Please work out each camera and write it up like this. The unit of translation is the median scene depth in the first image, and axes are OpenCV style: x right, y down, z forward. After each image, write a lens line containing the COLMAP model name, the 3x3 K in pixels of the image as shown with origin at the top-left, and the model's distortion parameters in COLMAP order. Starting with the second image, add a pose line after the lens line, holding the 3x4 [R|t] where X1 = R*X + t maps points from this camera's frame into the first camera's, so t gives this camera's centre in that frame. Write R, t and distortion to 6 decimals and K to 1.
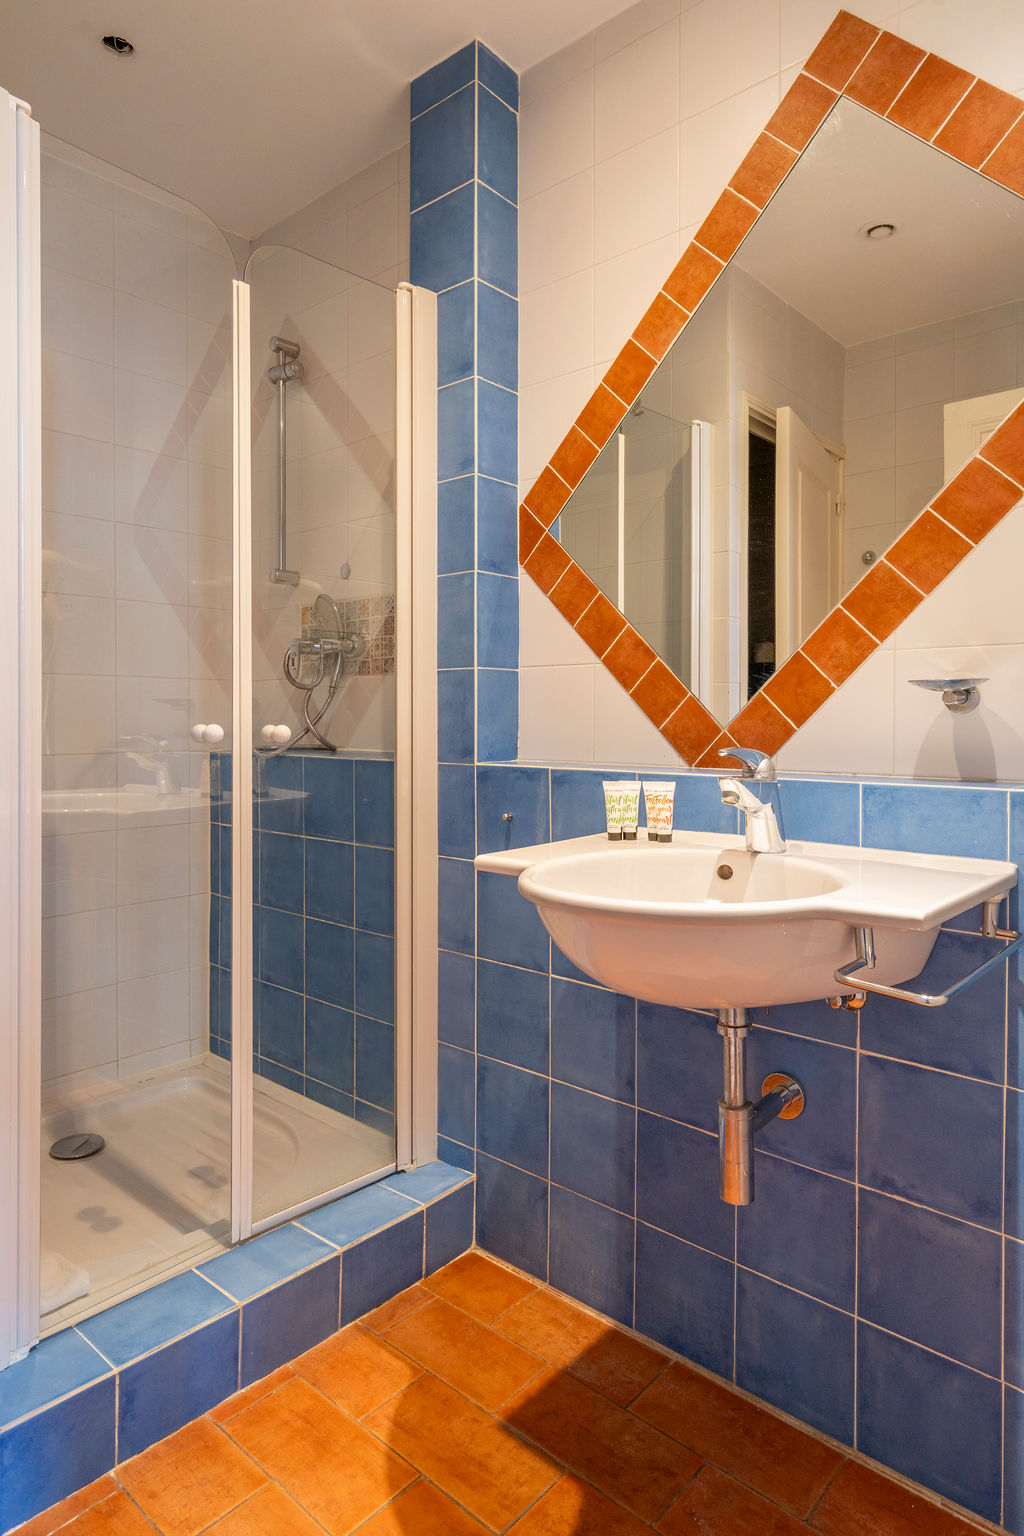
lens RADIAL K [[916.2, 0, 490.1], [0, 916.2, 732.5], [0, 0, 1]] dist [0.004952, 0.000961]
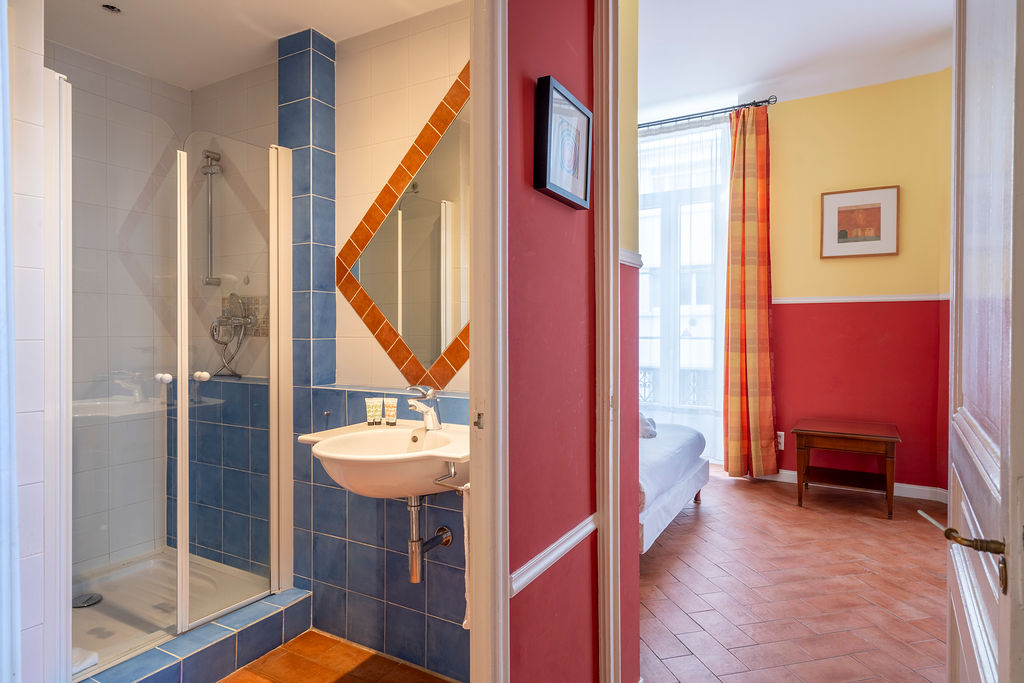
lens RADIAL K [[593.5, 0, 511.8], [0, 593.5, 334.2], [0, 0, 1]] dist [0.001730, -0.001250]
pose [[0.975020, -0.001475, 0.222110, 0.123762], [0.001890, 0.999997, -0.001657, -0.078622], [-0.222107, 0.002036, 0.975020, -0.367009]]
